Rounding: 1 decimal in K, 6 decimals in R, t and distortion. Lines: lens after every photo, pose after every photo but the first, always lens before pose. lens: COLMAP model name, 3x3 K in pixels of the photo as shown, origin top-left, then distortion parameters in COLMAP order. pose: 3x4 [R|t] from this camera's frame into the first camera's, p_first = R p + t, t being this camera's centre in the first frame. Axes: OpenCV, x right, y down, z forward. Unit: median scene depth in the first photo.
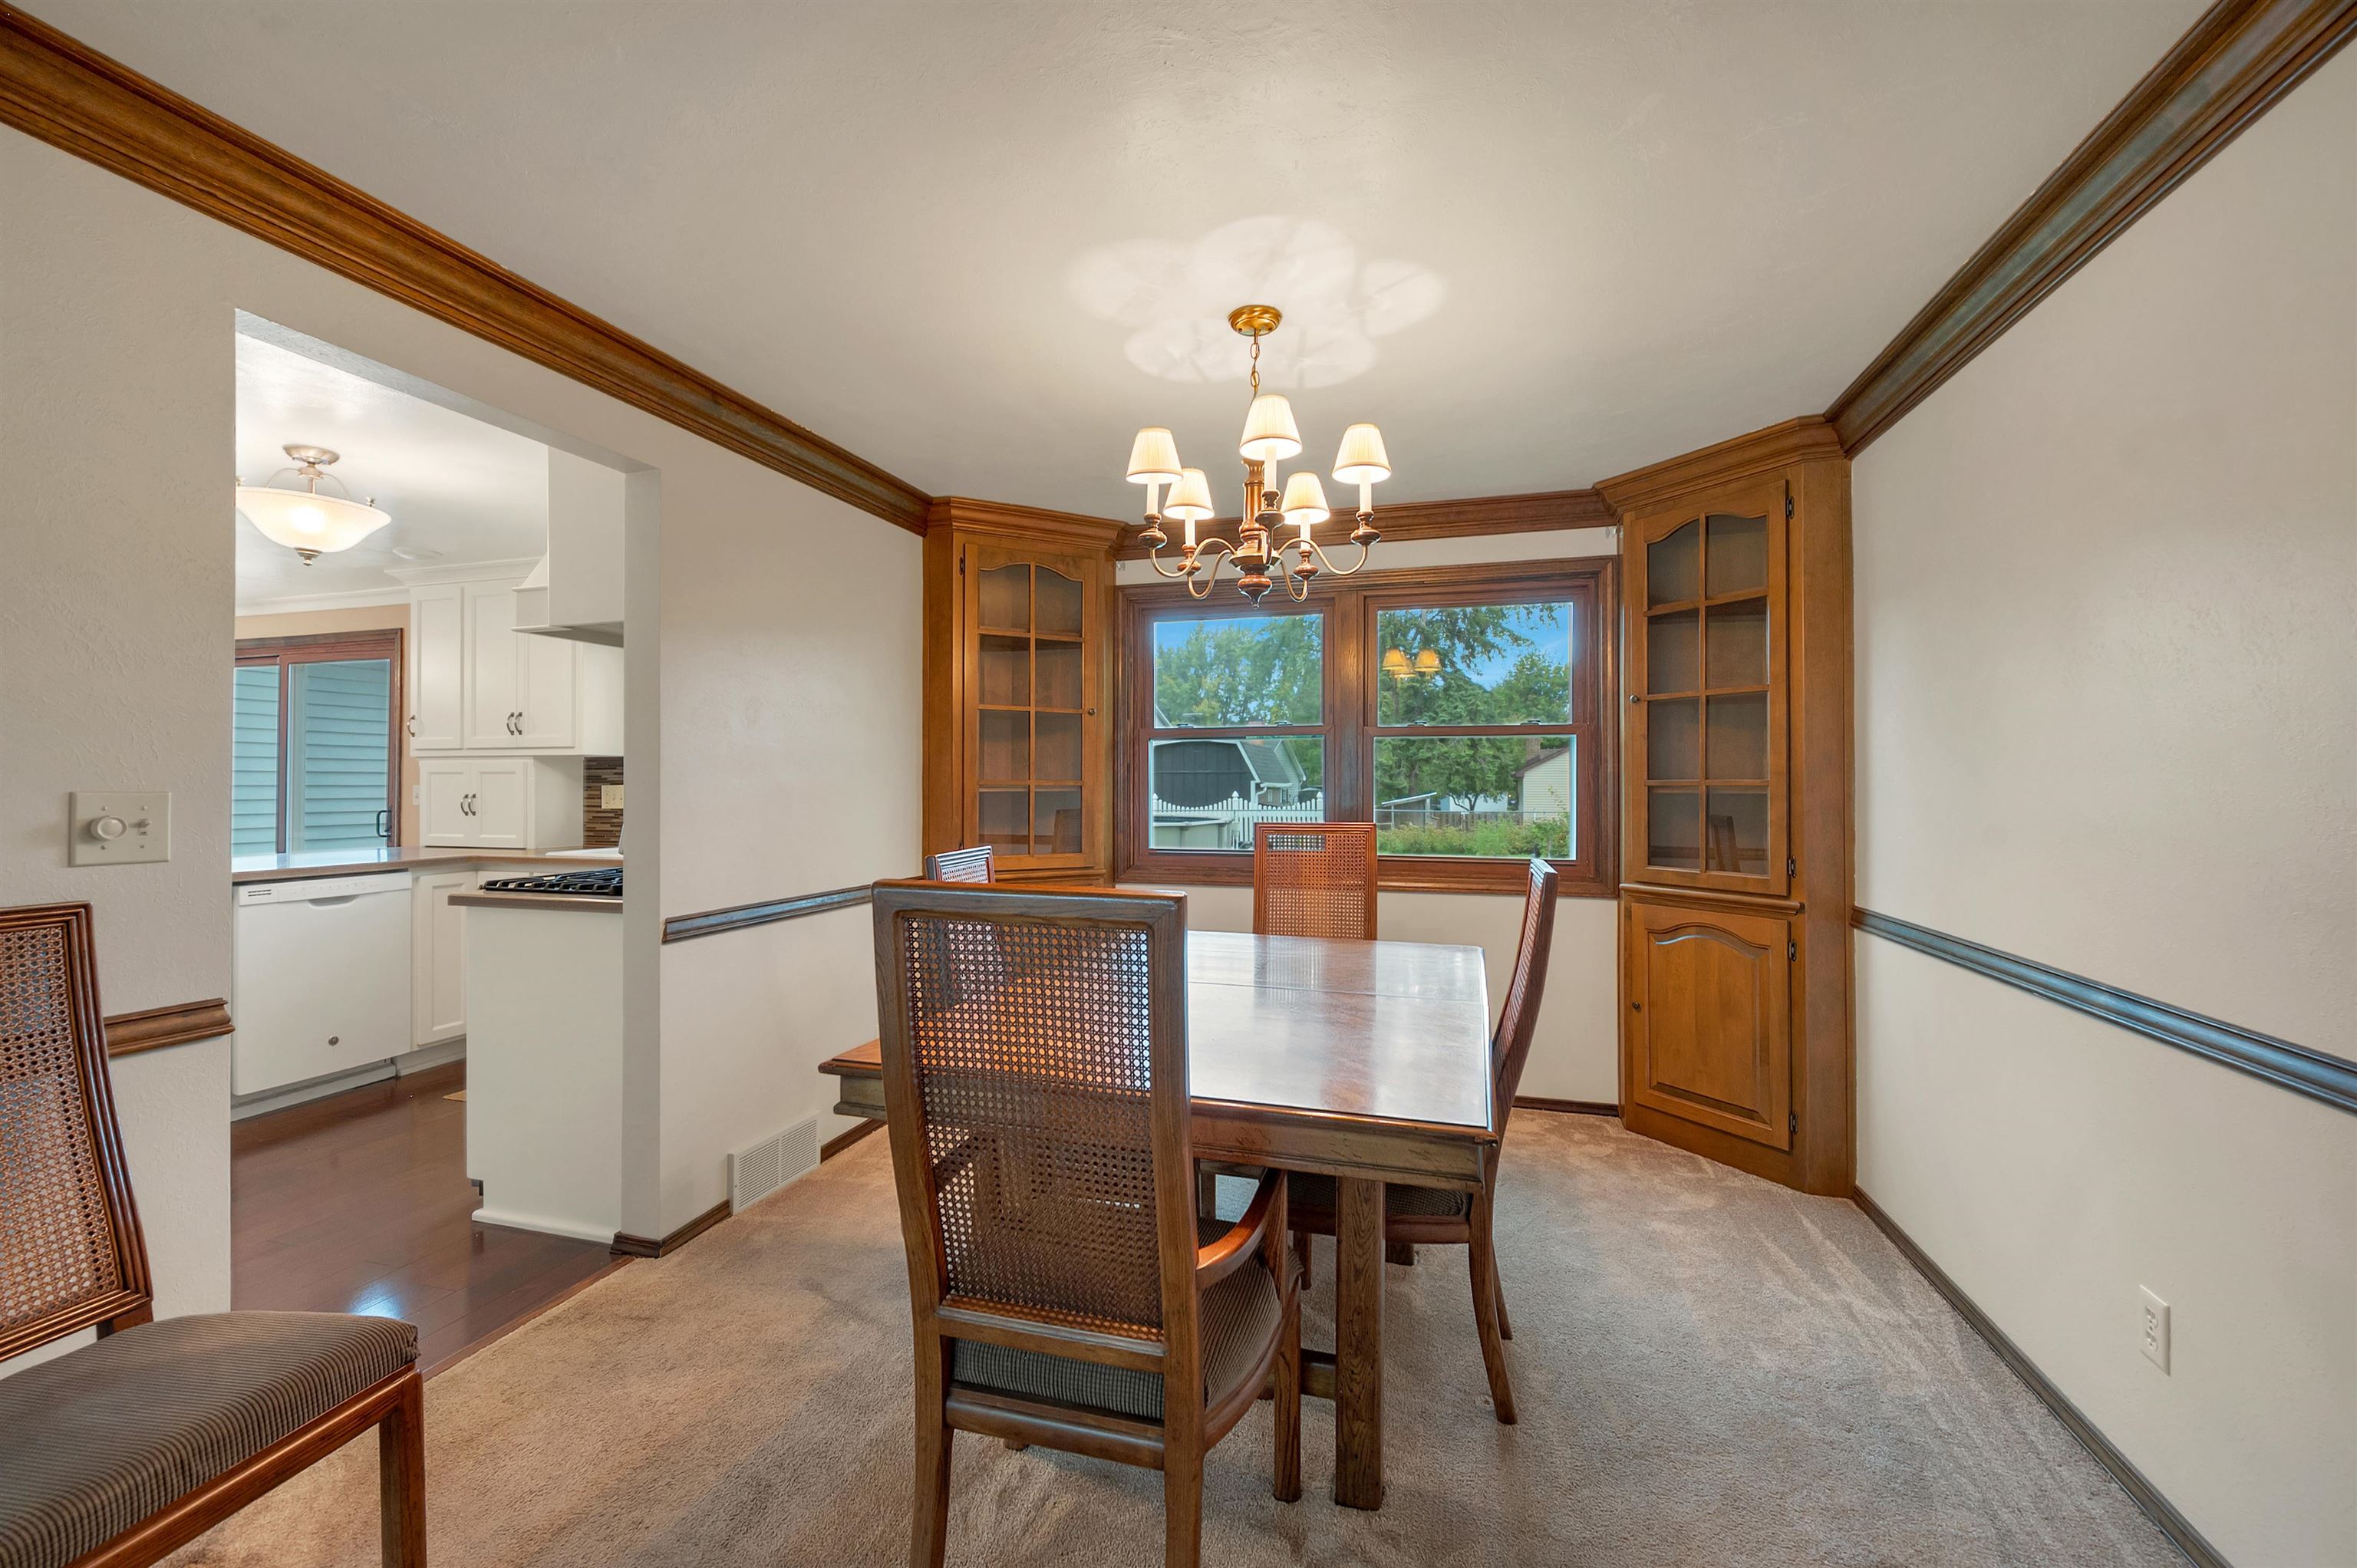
lens RADIAL K [[980.8, 0, 1129.2], [0, 980.8, 782.9], [0, 0, 1]] dist [0.017760, -0.000033]
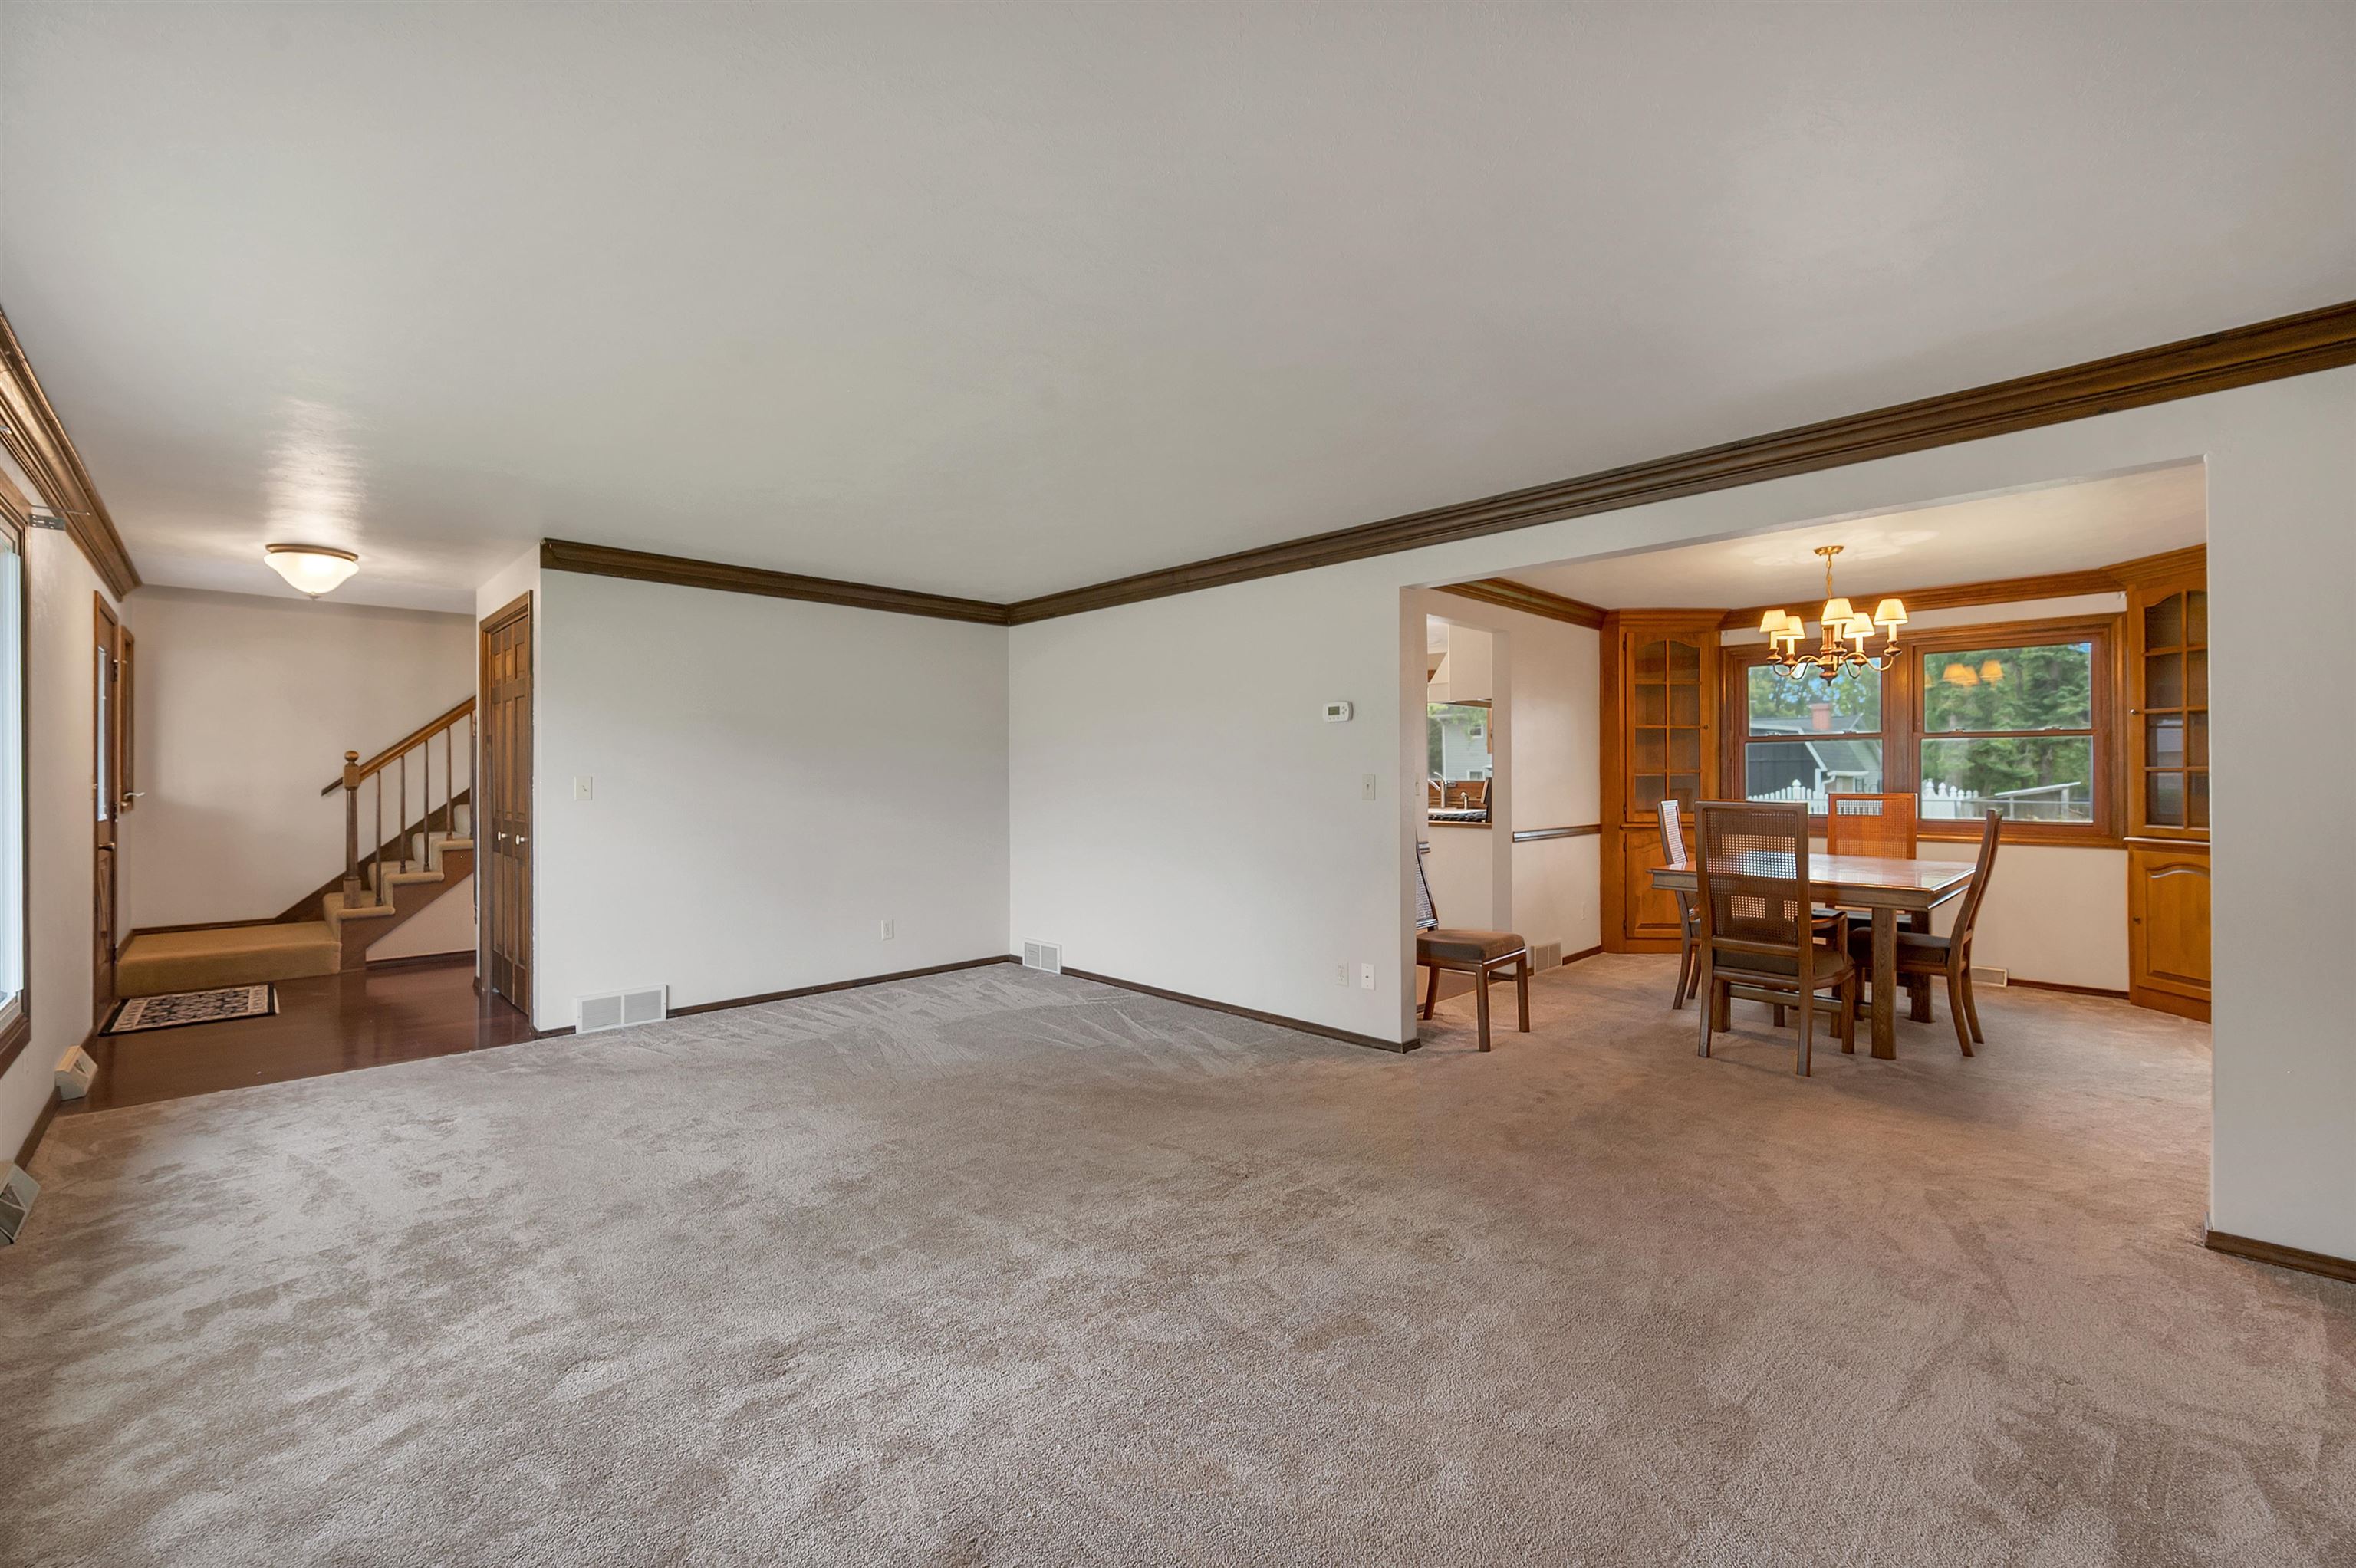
lens RADIAL K [[959.2, 0, 1170.5], [0, 959.2, 770.4], [0, 0, 1]] dist [-0.004070, 0.001161]
pose [[0.892639, -0.004402, -0.450750, -0.125511], [0.003213, 0.999989, -0.003404, 0.002334], [0.450760, 0.001591, 0.892644, -0.885913]]
